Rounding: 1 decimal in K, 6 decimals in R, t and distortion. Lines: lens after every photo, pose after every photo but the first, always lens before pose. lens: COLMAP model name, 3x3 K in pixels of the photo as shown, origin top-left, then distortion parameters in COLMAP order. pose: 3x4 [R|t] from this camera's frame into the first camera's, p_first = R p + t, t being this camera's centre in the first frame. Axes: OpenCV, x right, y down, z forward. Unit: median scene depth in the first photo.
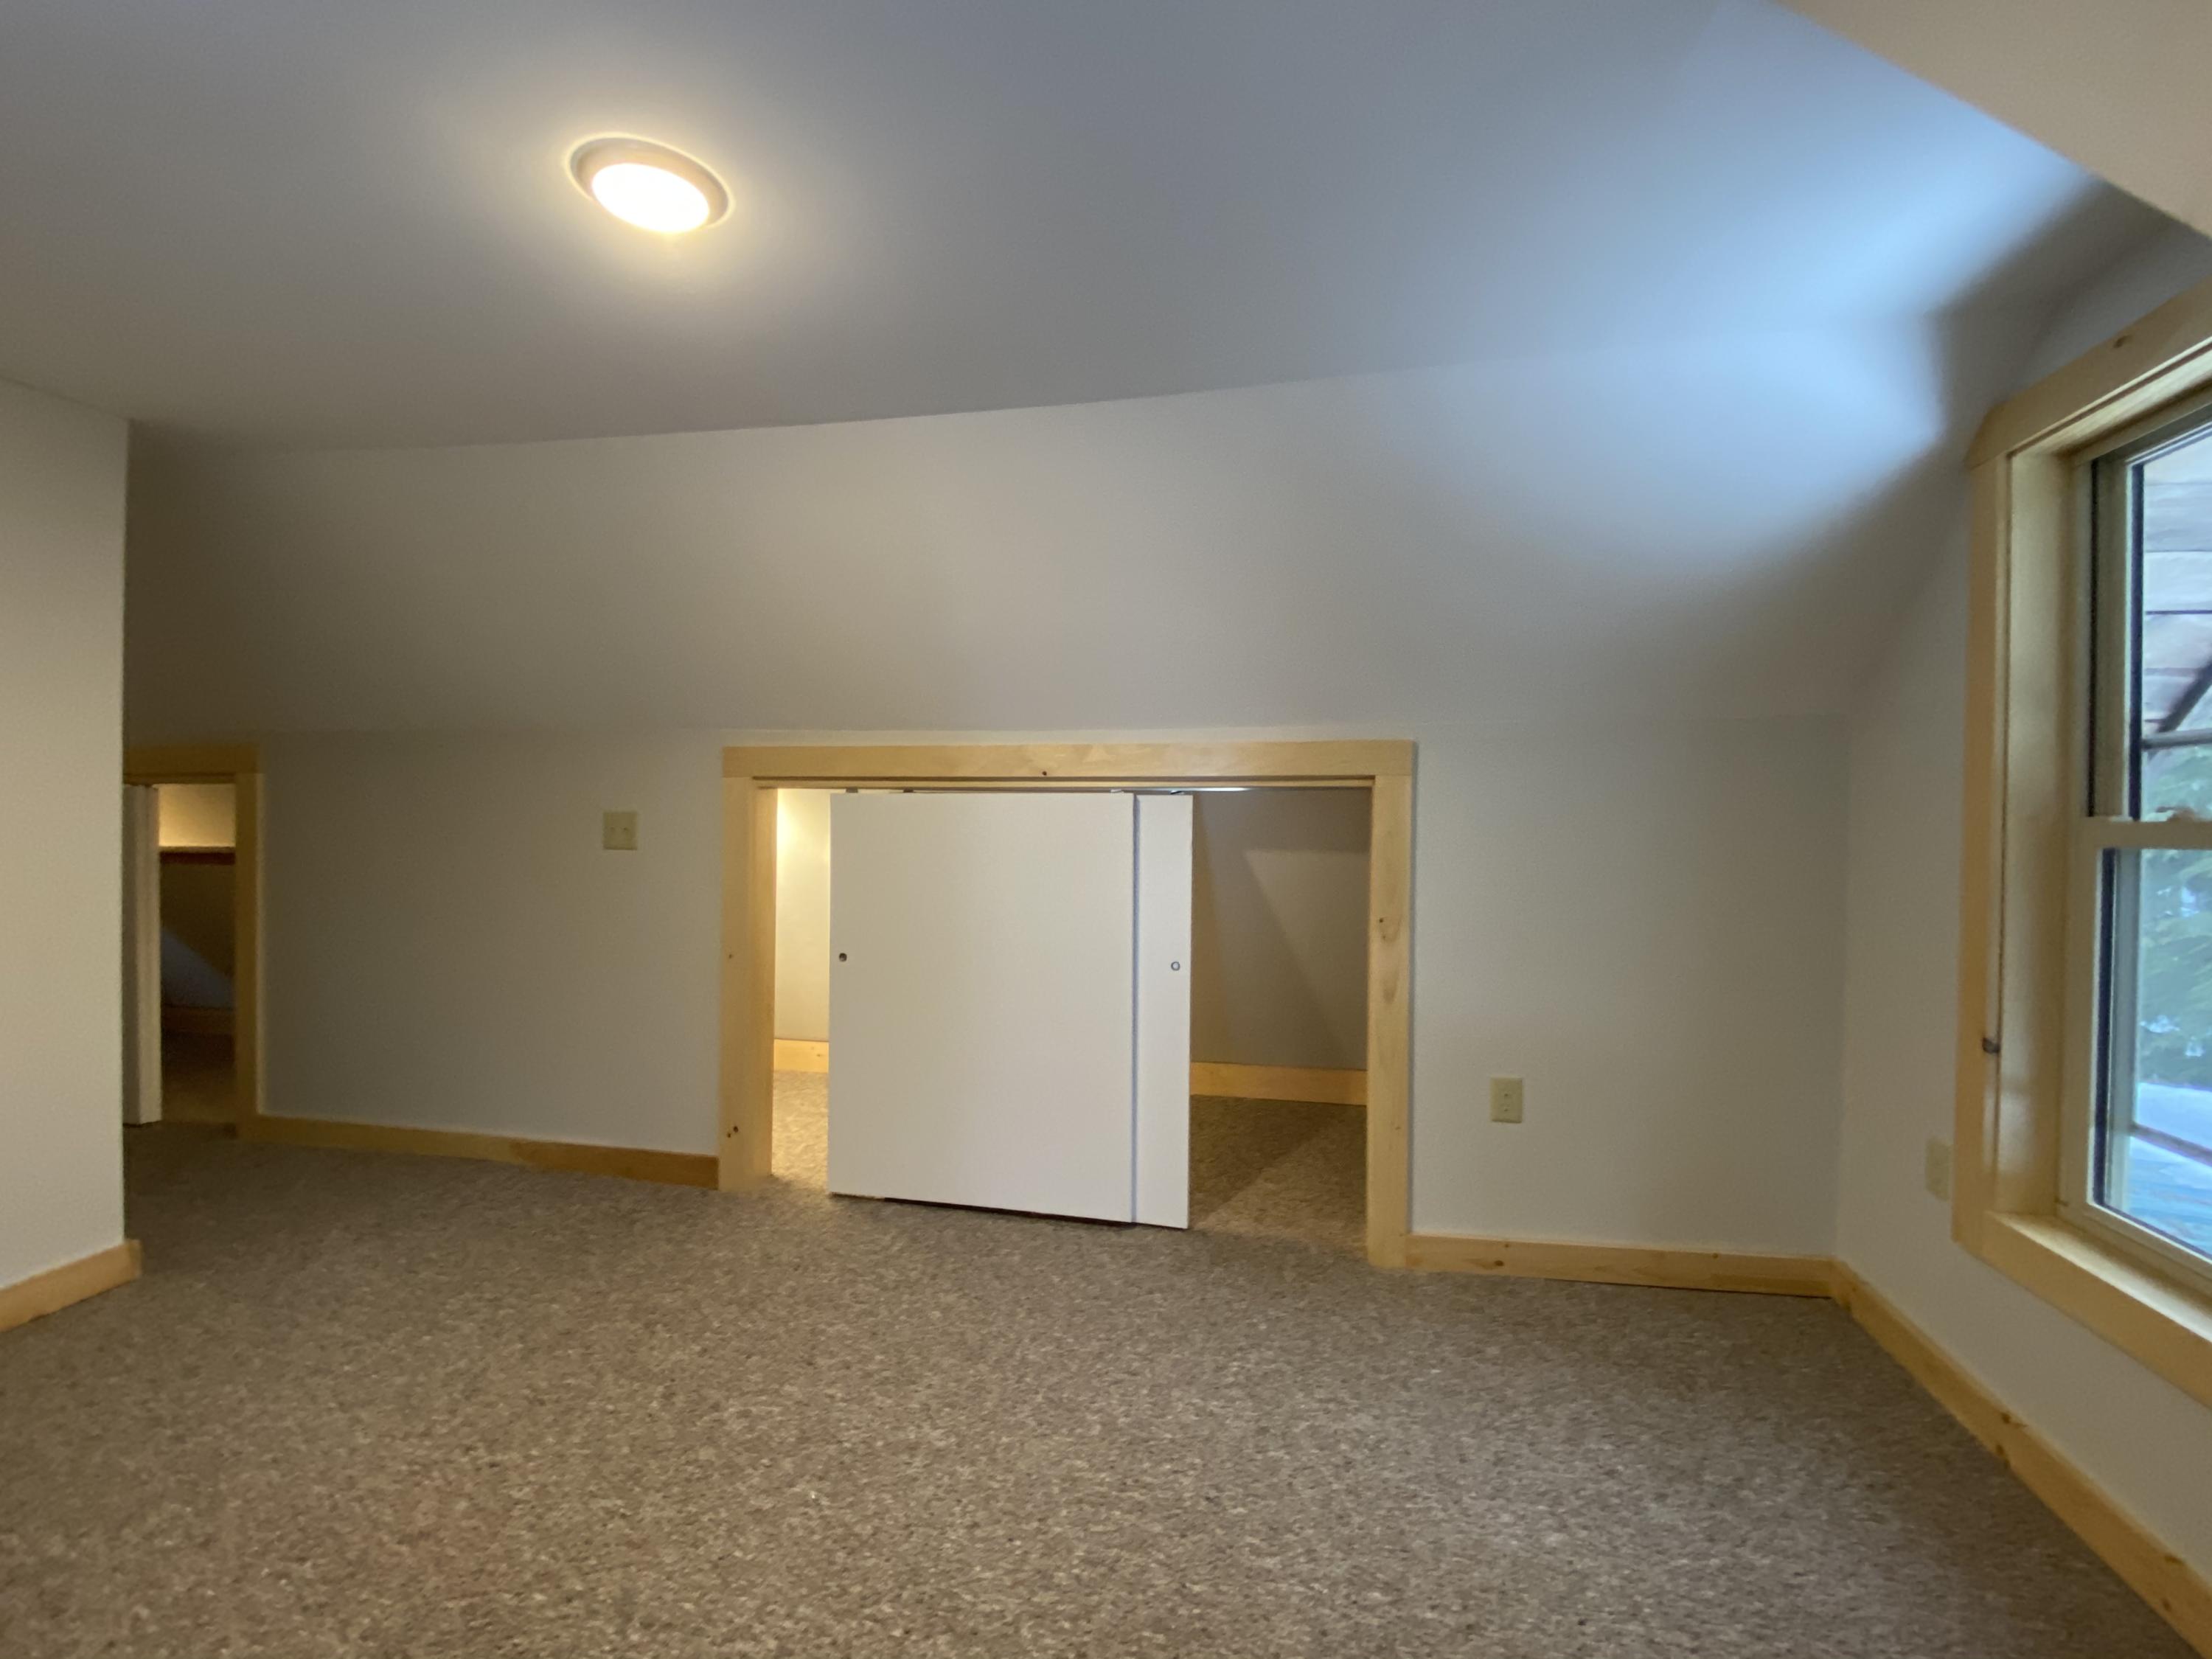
lens RADIAL K [[1063.6, 0, 1106.0], [0, 1063.6, 829.5], [0, 0, 1]] dist [-0.001336, -0.016445]
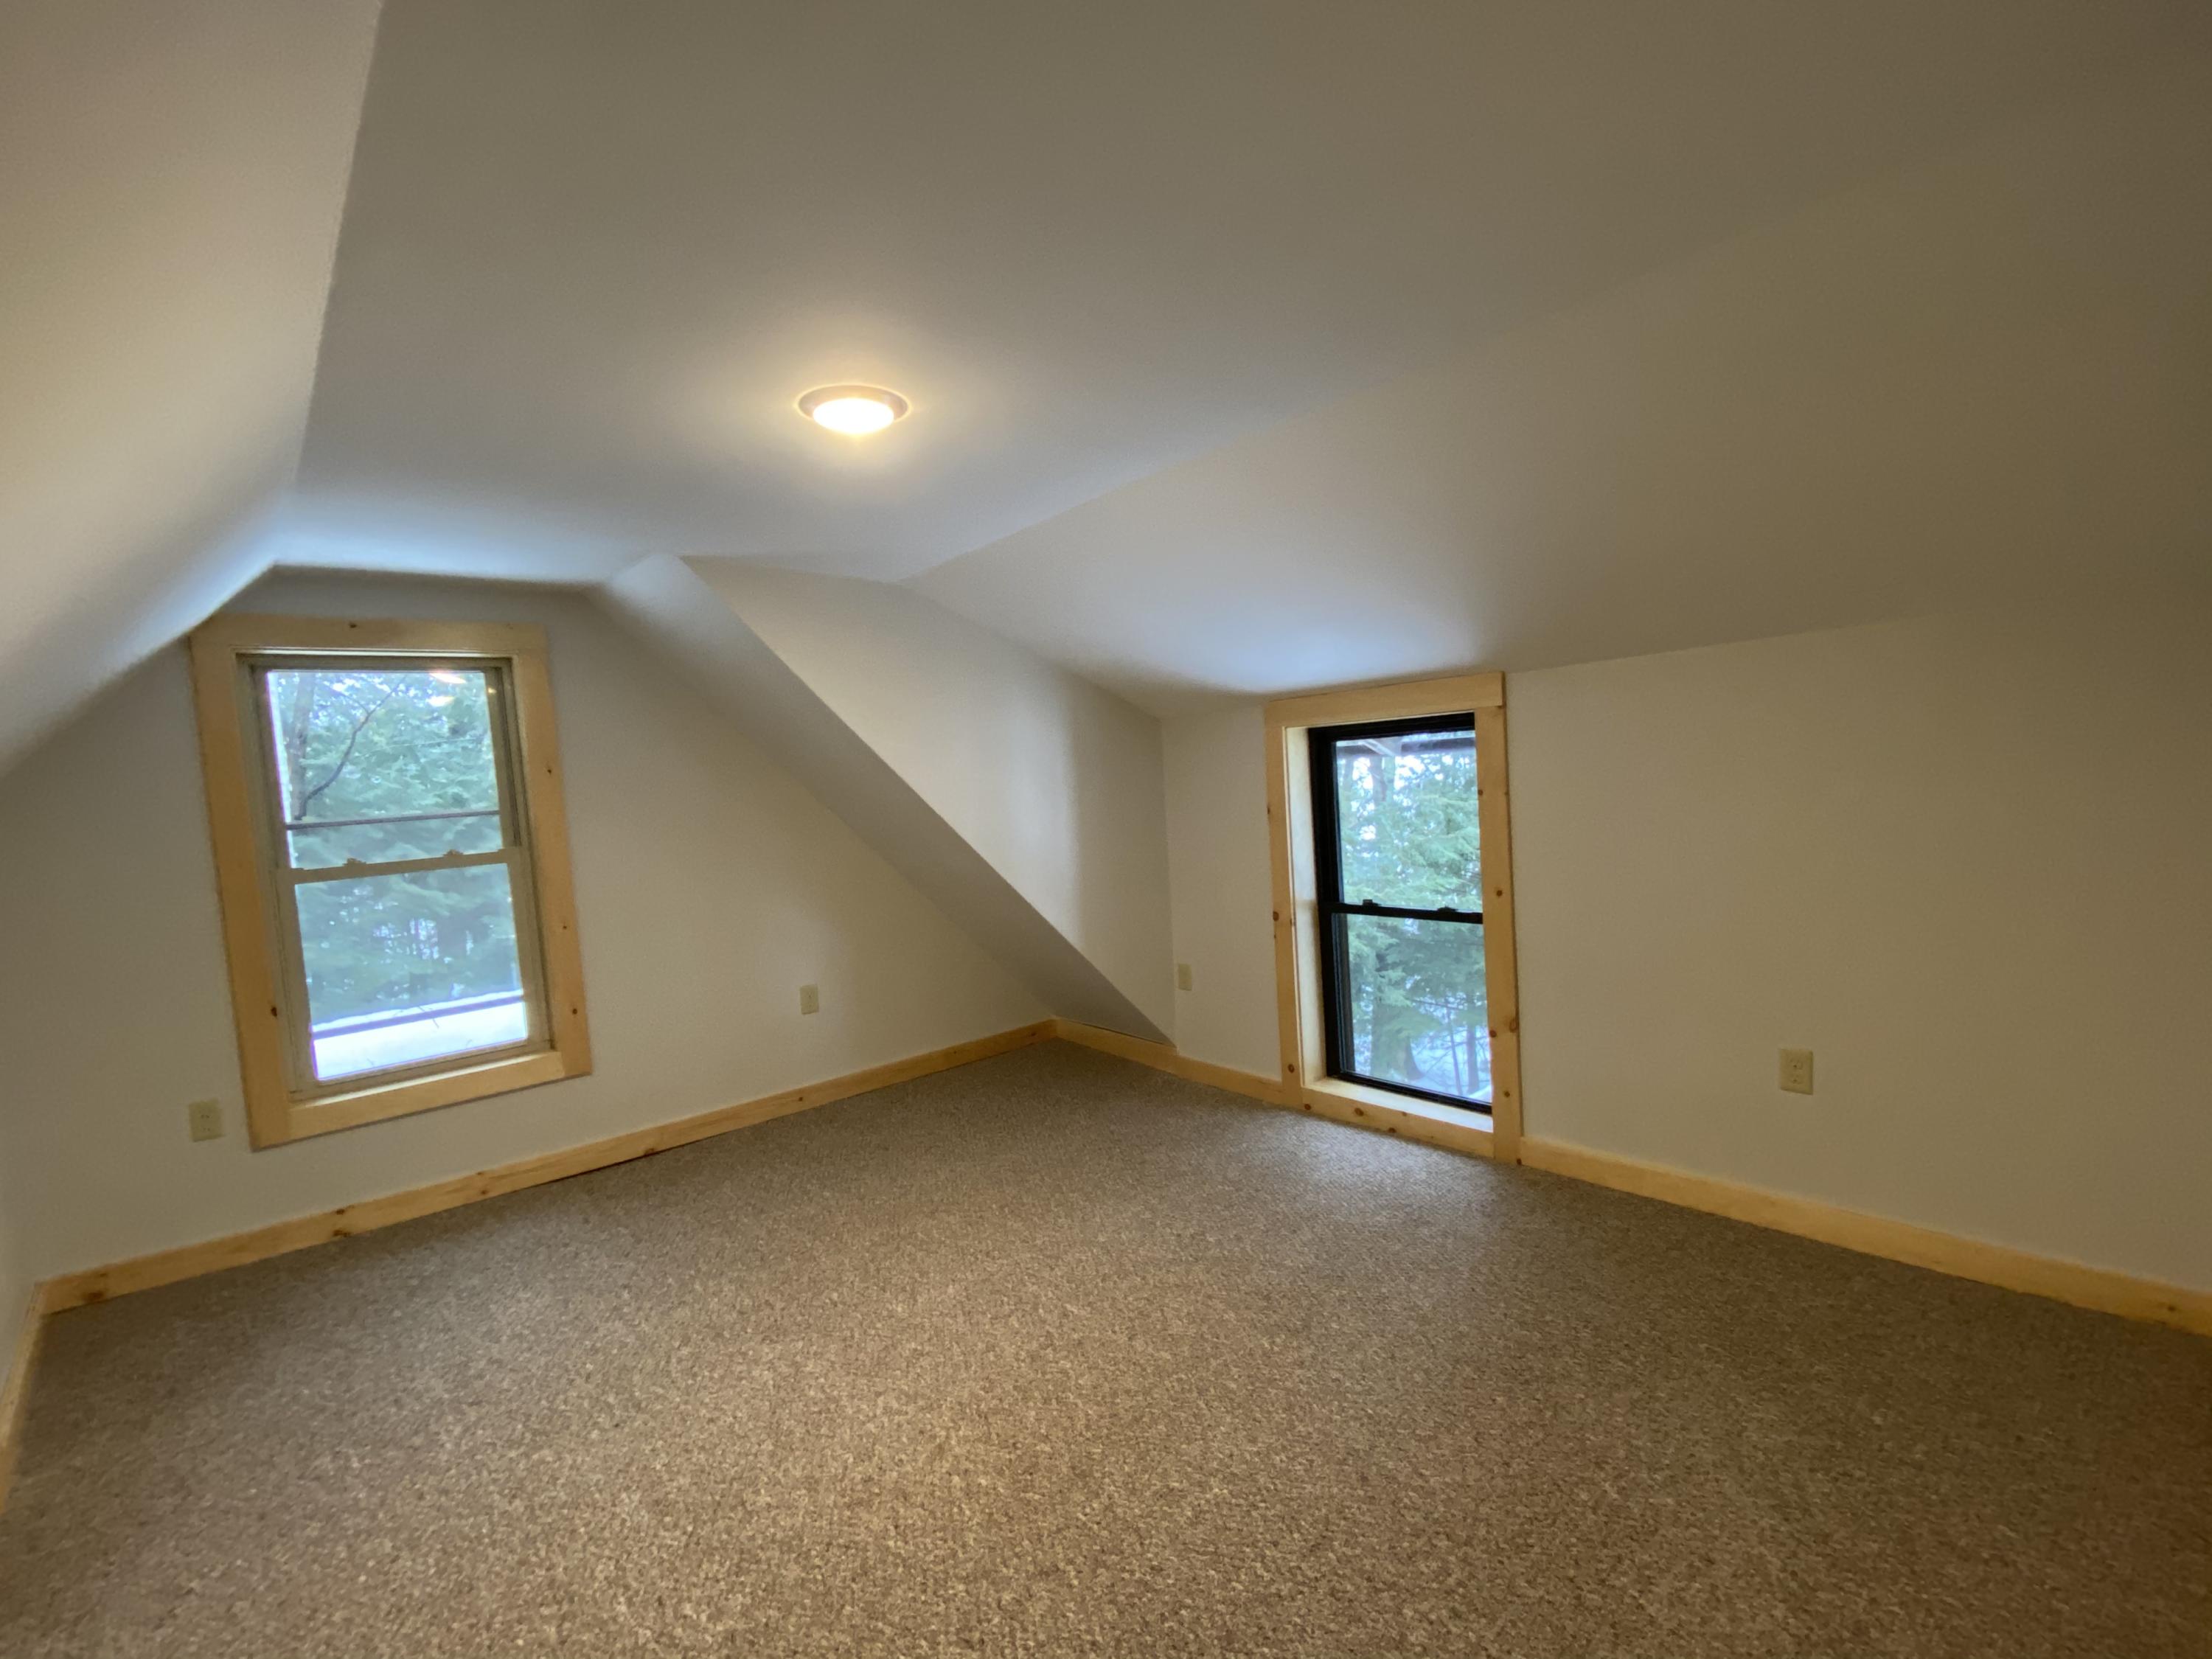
lens RADIAL K [[1063.6, 0, 1106.0], [0, 1063.6, 829.5], [0, 0, 1]] dist [-0.001336, -0.016445]
pose [[-0.812009, 0.005454, 0.583619, -1.259958], [0.058907, 0.995616, 0.072654, -0.133389], [-0.580664, 0.093375, -0.808771, 1.669759]]
